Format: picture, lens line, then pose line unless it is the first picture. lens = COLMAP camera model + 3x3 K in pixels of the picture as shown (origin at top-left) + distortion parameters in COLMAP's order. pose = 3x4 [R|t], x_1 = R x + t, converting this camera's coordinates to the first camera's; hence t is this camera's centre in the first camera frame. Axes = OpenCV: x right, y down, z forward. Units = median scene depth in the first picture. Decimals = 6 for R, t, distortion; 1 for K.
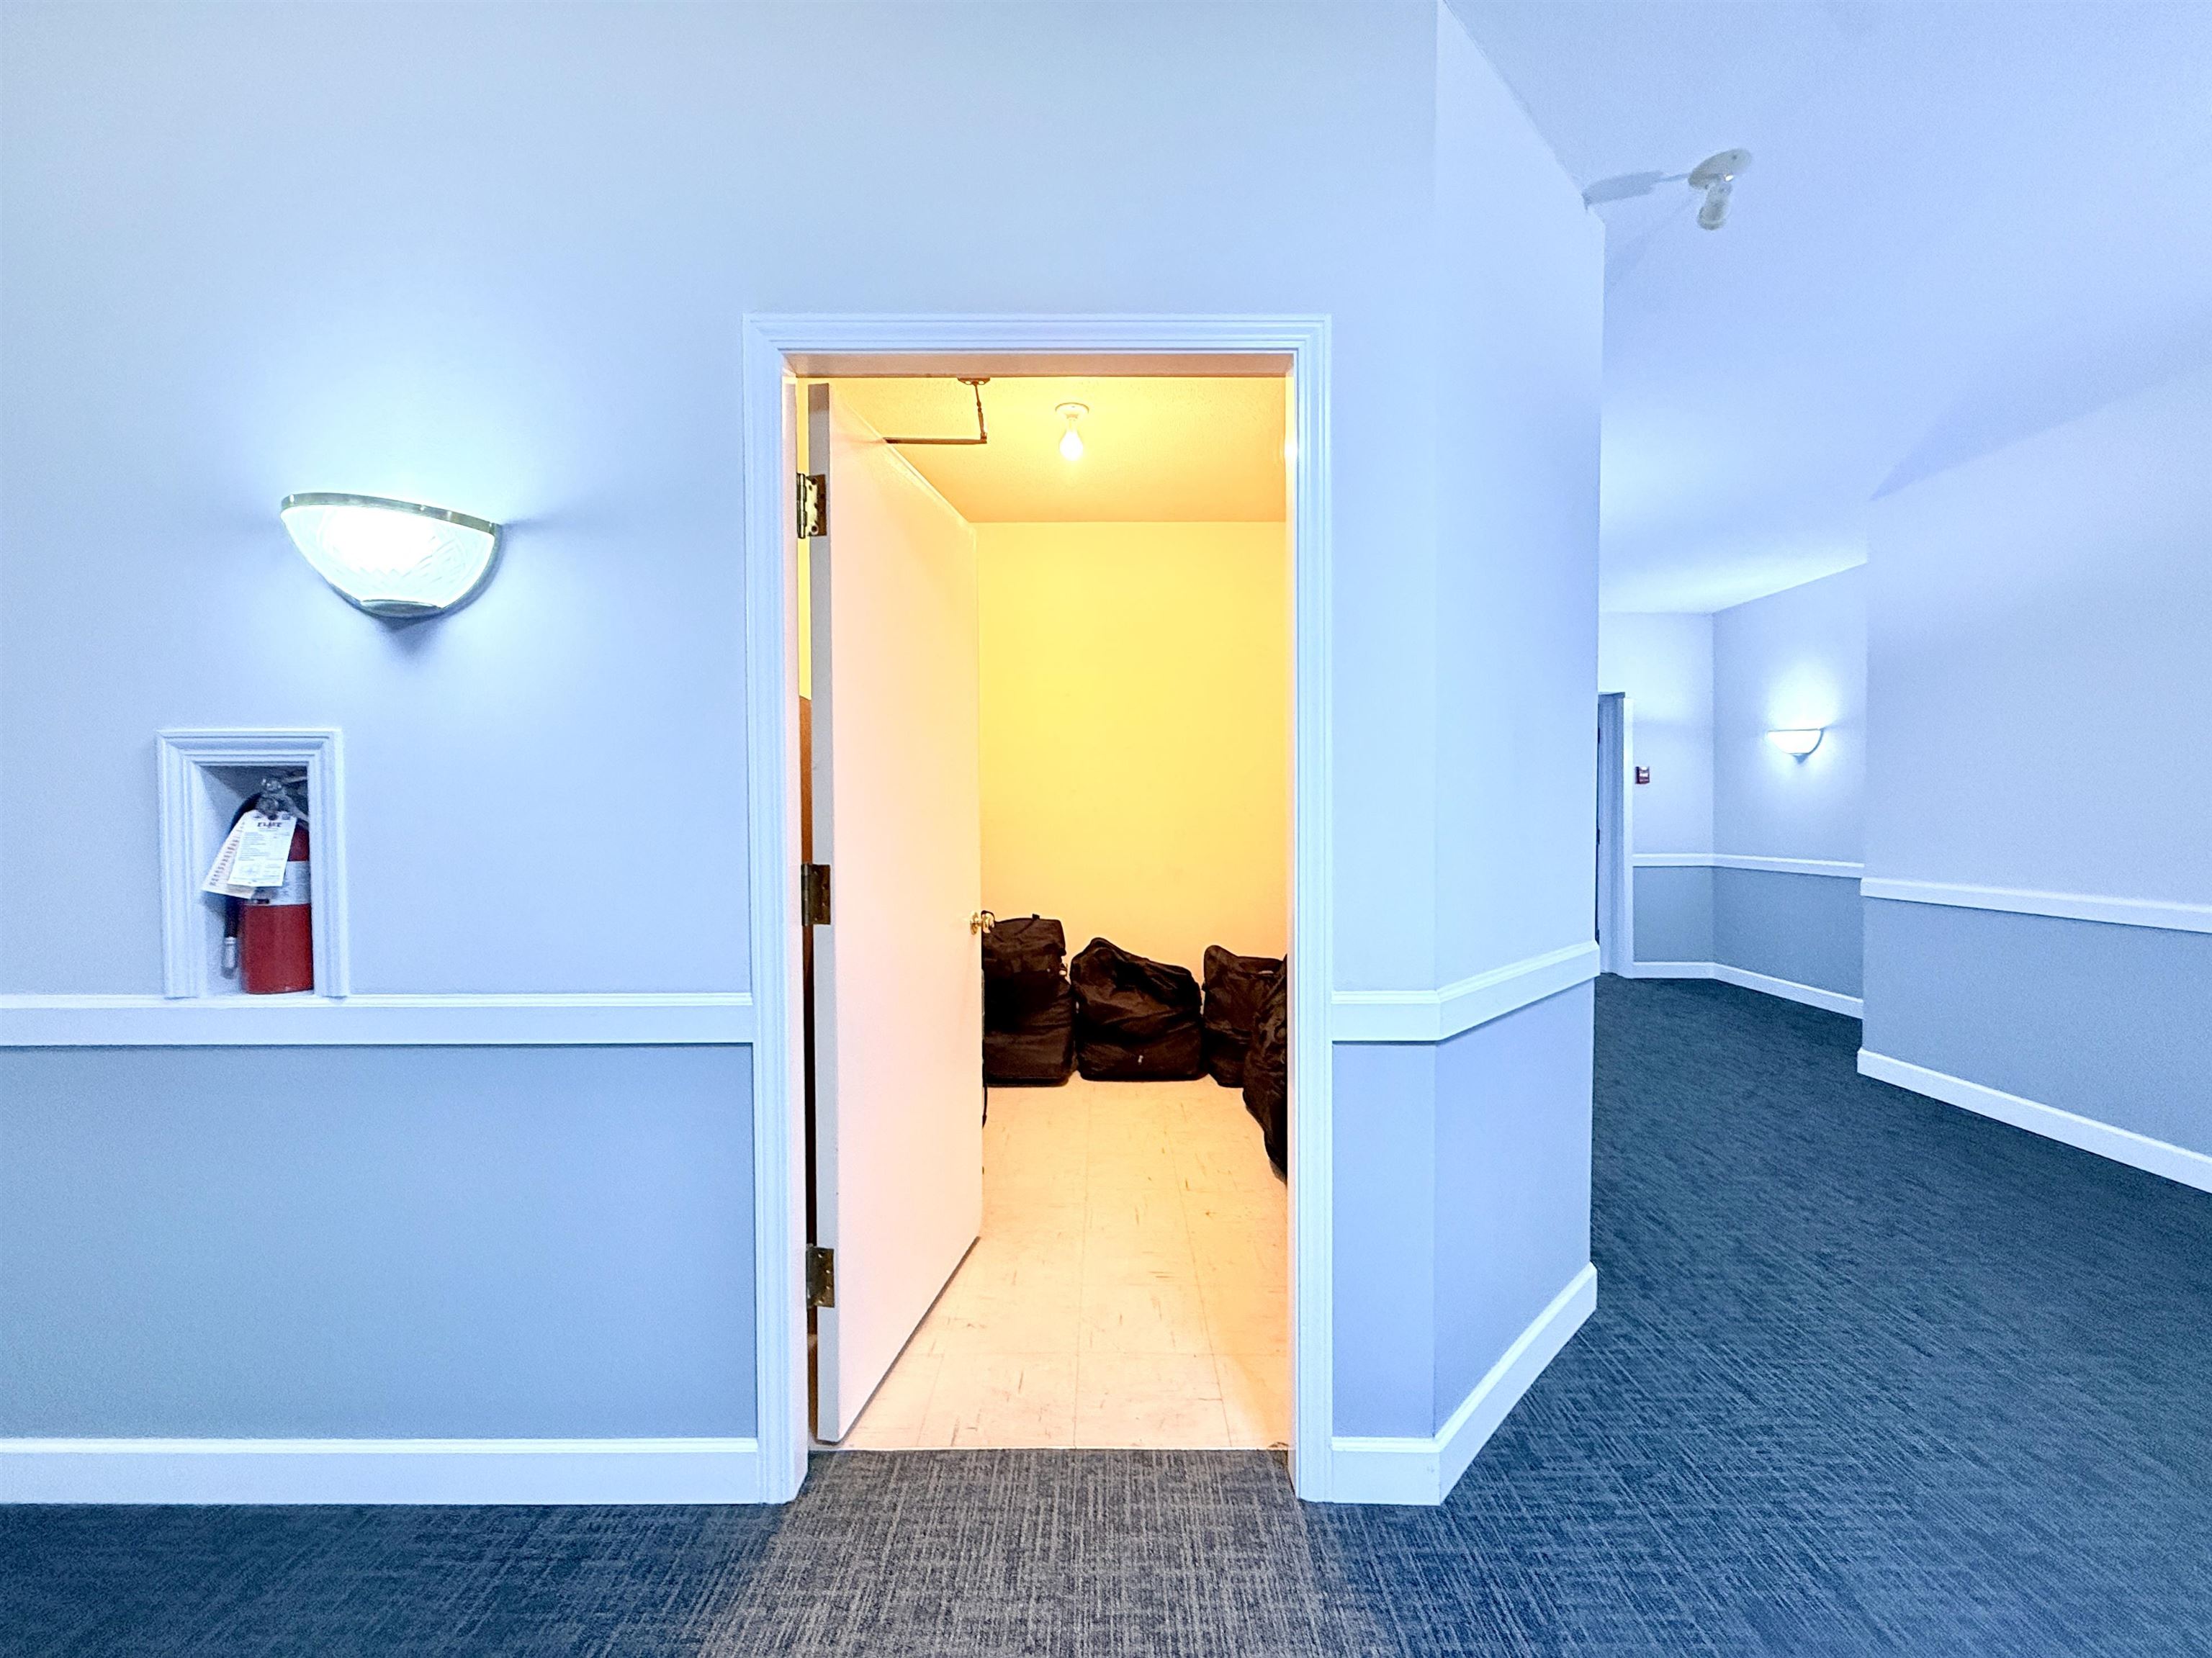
lens RADIAL K [[898.7, 0, 1106.0], [0, 898.7, 829.0], [0, 0, 1]] dist [-0.001017, 0.000202]
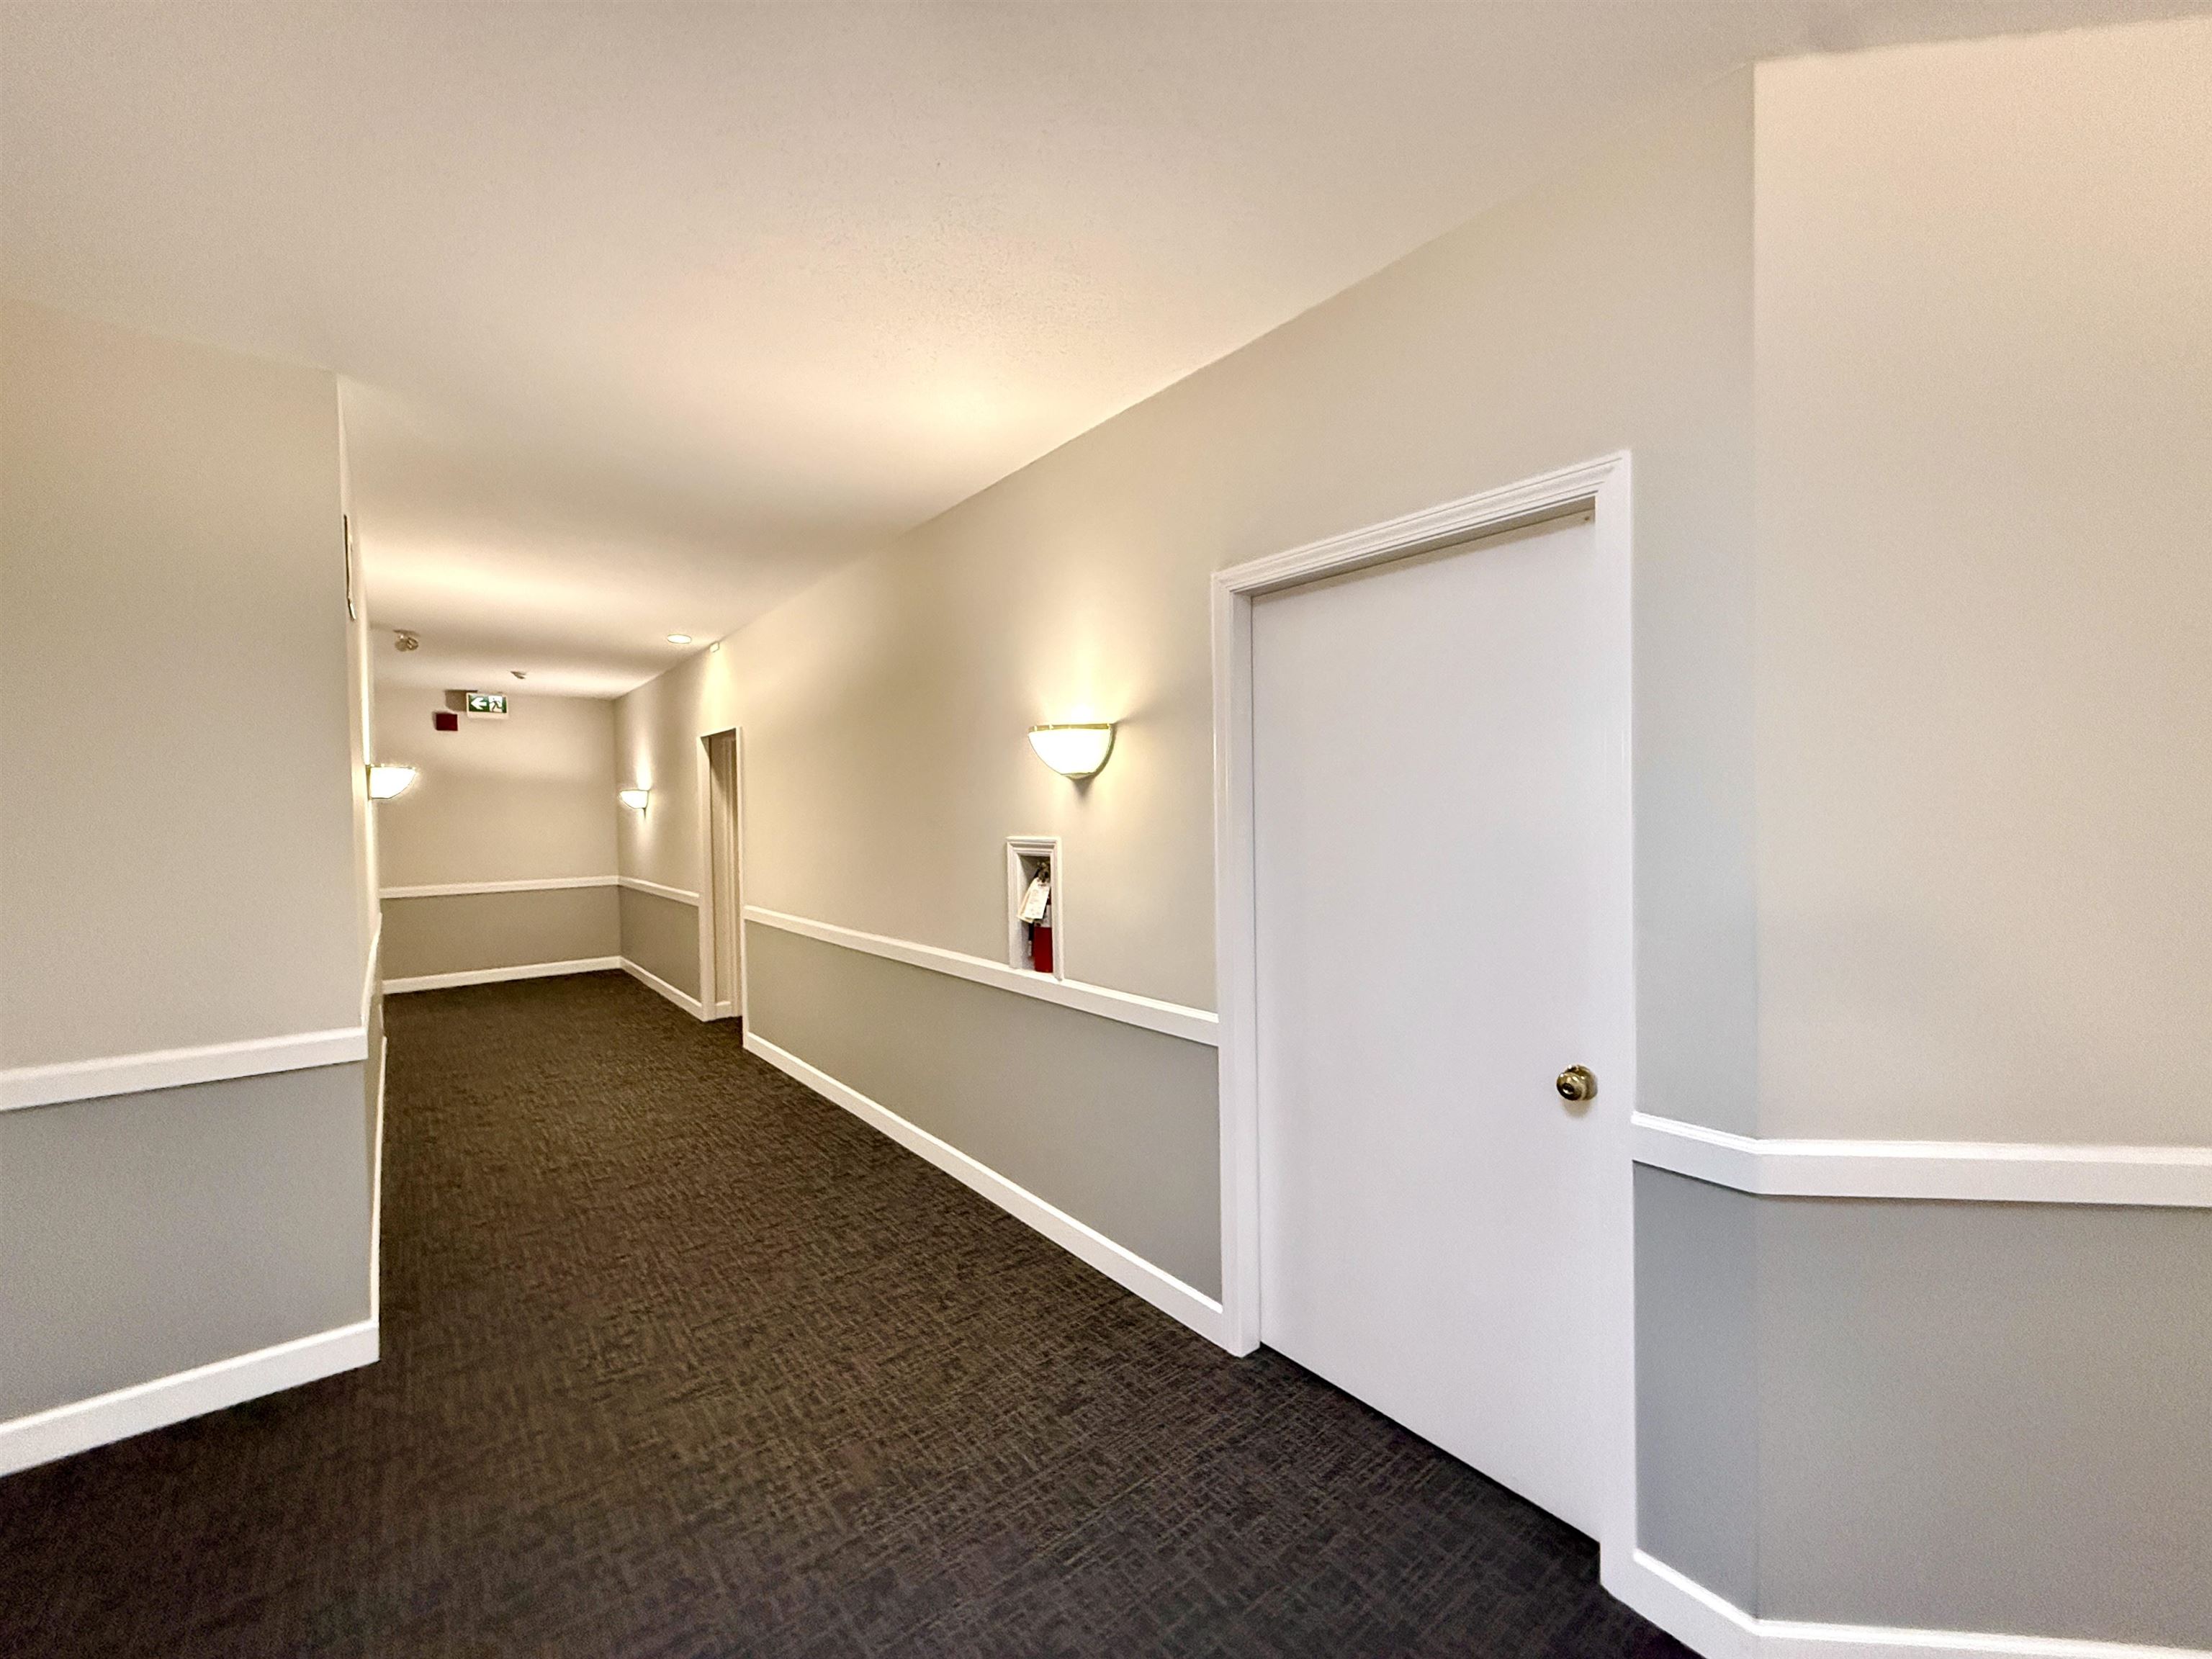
lens RADIAL K [[886.7, 0, 1106.0], [0, 886.7, 829.5], [0, 0, 1]] dist [0.006037, 0.000201]
pose [[0.625792, 0.008569, -0.779943, 0.669940], [-0.000224, 0.999942, 0.010806, -0.149810], [0.779990, -0.006588, 0.625758, -0.095267]]
